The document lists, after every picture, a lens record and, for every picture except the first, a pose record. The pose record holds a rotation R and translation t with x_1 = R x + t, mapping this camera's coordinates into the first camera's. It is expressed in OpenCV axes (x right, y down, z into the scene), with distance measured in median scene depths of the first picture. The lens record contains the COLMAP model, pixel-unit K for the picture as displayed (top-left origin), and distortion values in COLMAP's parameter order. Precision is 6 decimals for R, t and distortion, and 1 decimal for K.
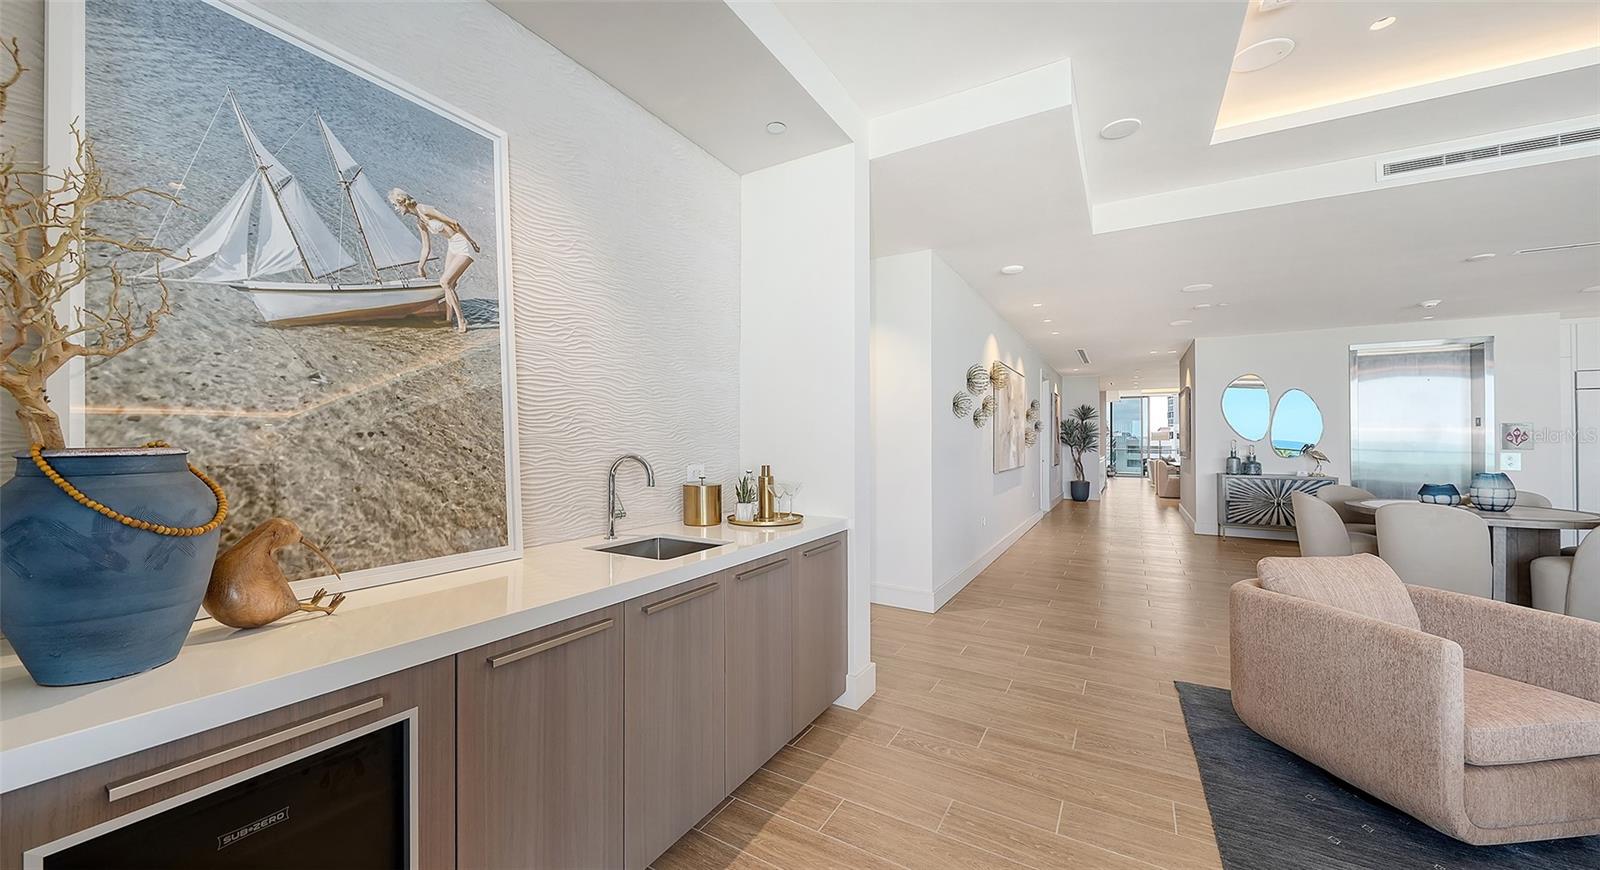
lens RADIAL K [[554.0, 0, 772.8], [0, 554.0, 434.7], [0, 0, 1]] dist [-0.001870, 0.000092]
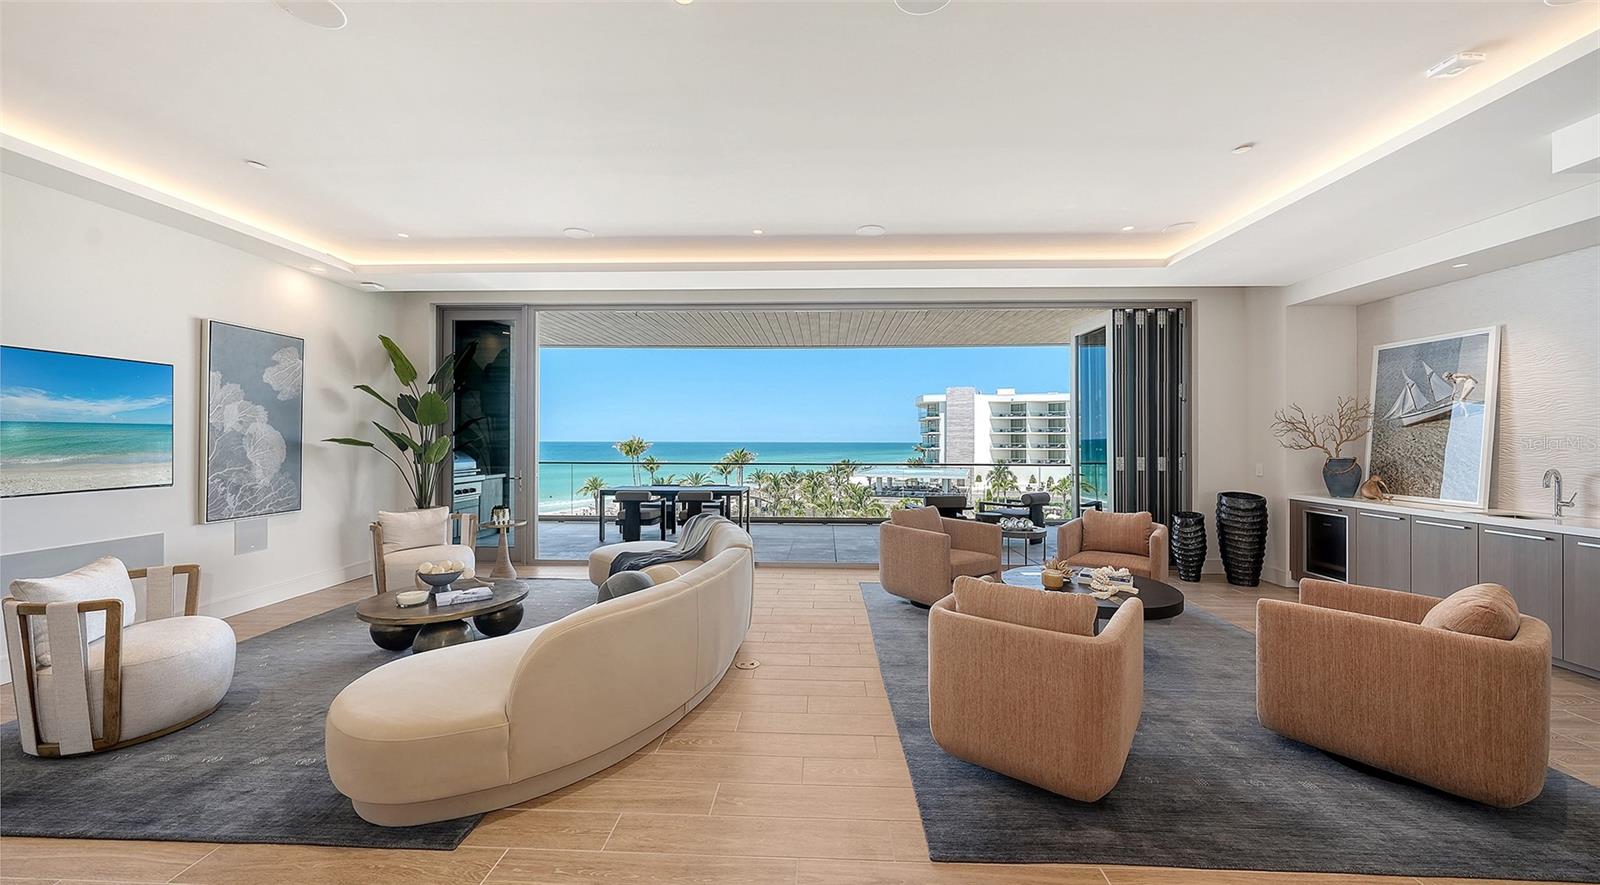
lens RADIAL K [[543.3, 0, 787.1], [0, 543.3, 444.5], [0, 0, 1]] dist [-0.001887, -0.000495]
pose [[-0.878324, -0.002660, -0.478059, 0.835005], [-0.000848, 0.999992, -0.004006, -0.010550], [0.478065, -0.003113, -0.878319, 0.410318]]
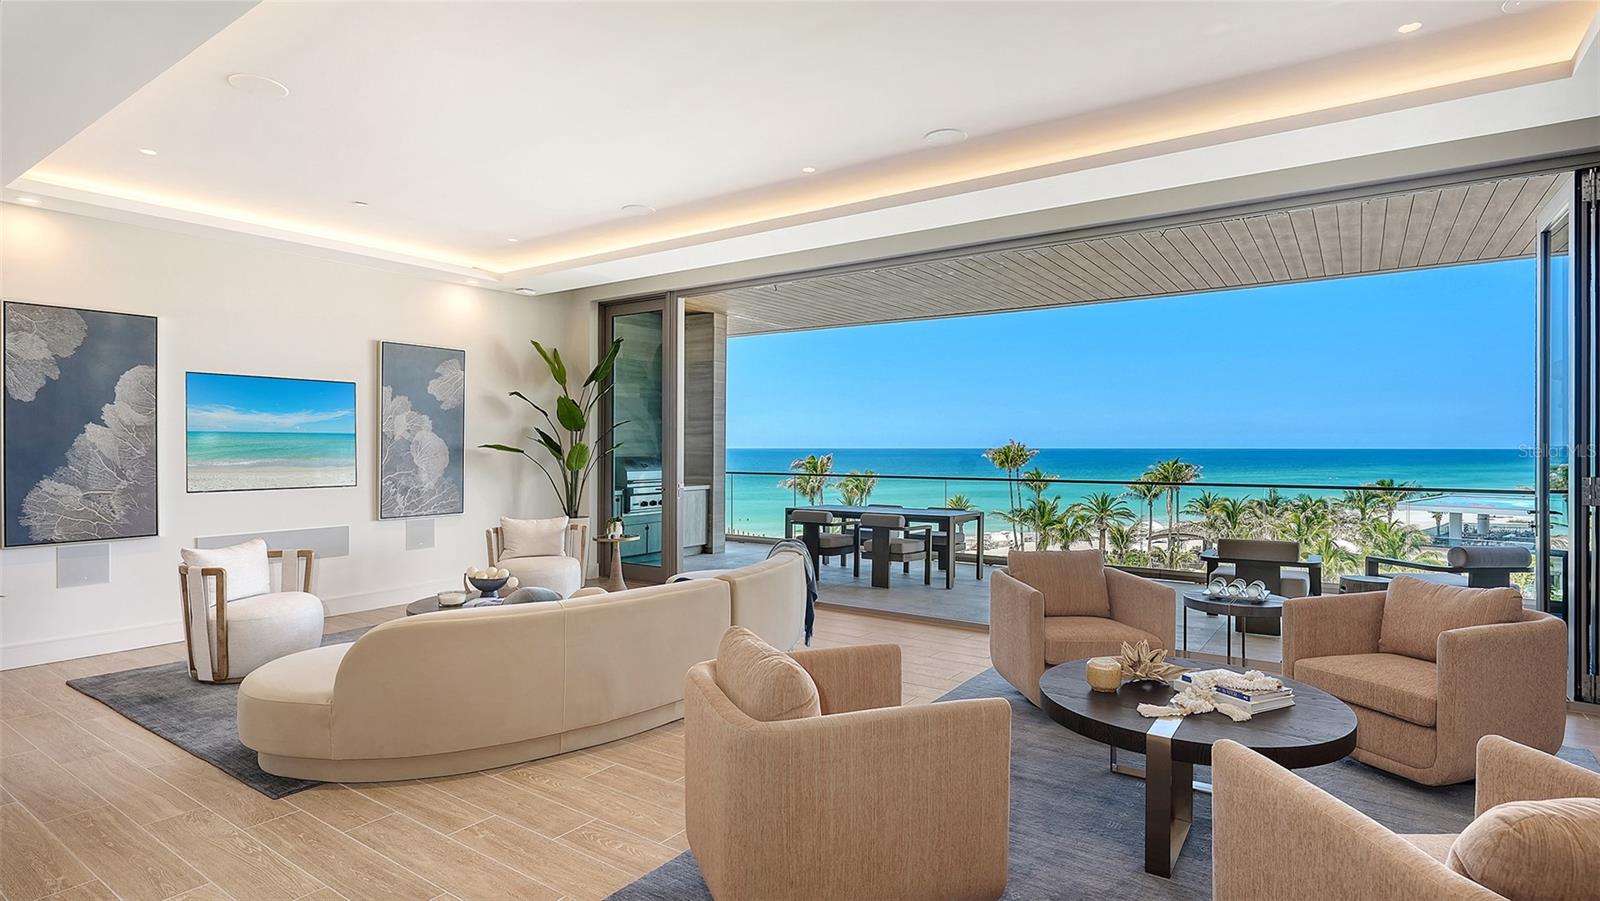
lens RADIAL K [[766.4, 0, 806.7], [0, 766.4, 456.1], [0, 0, 1]] dist [0.008531, -0.005031]
pose [[-0.998854, -0.003841, 0.047701, 0.526018], [-0.003752, 0.999991, 0.001952, -0.009421], [-0.047708, 0.001771, -0.998860, 0.520438]]
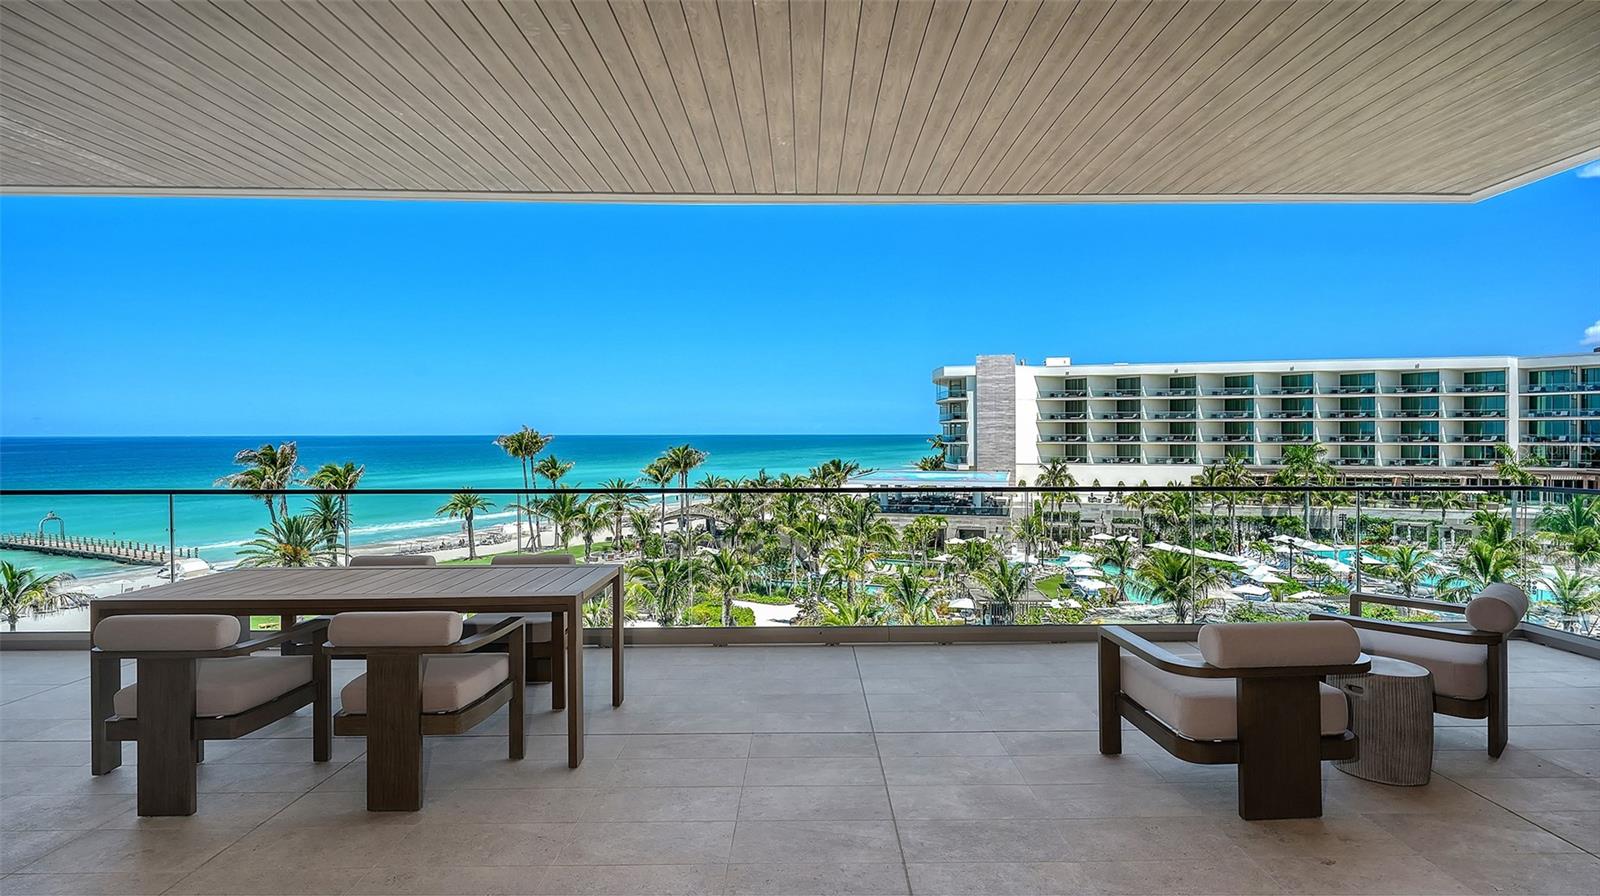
lens RADIAL K [[765.8, 0, 806.0], [0, 765.8, 442.8], [0, 0, 1]] dist [0.001539, -0.003225]
pose [[-0.842514, 0.004783, -0.538653, 0.503733], [0.004262, 0.999988, 0.002214, -0.016372], [0.538658, -0.000431, -0.842525, -0.168198]]
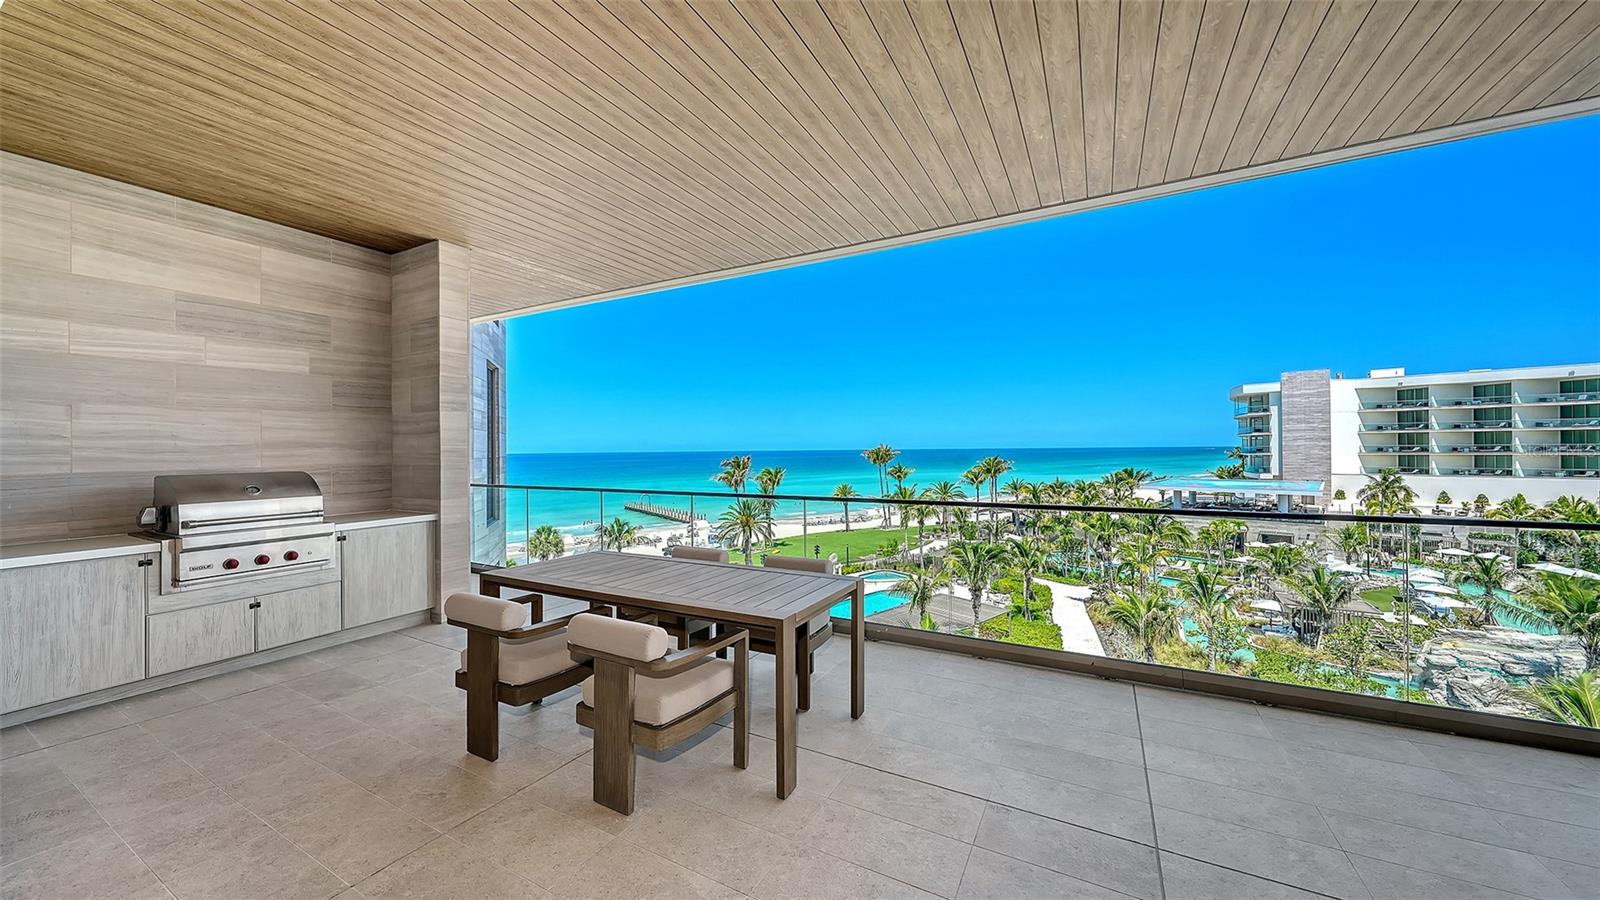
lens RADIAL K [[543.3, 0, 794.9], [0, 543.3, 451.9], [0, 0, 1]] dist [-0.001887, -0.000495]
pose [[-0.998355, 0.006910, -0.056923, 0.374644], [0.007242, 0.999958, -0.005633, -0.019456], [0.056881, -0.006036, -0.998363, -0.327552]]
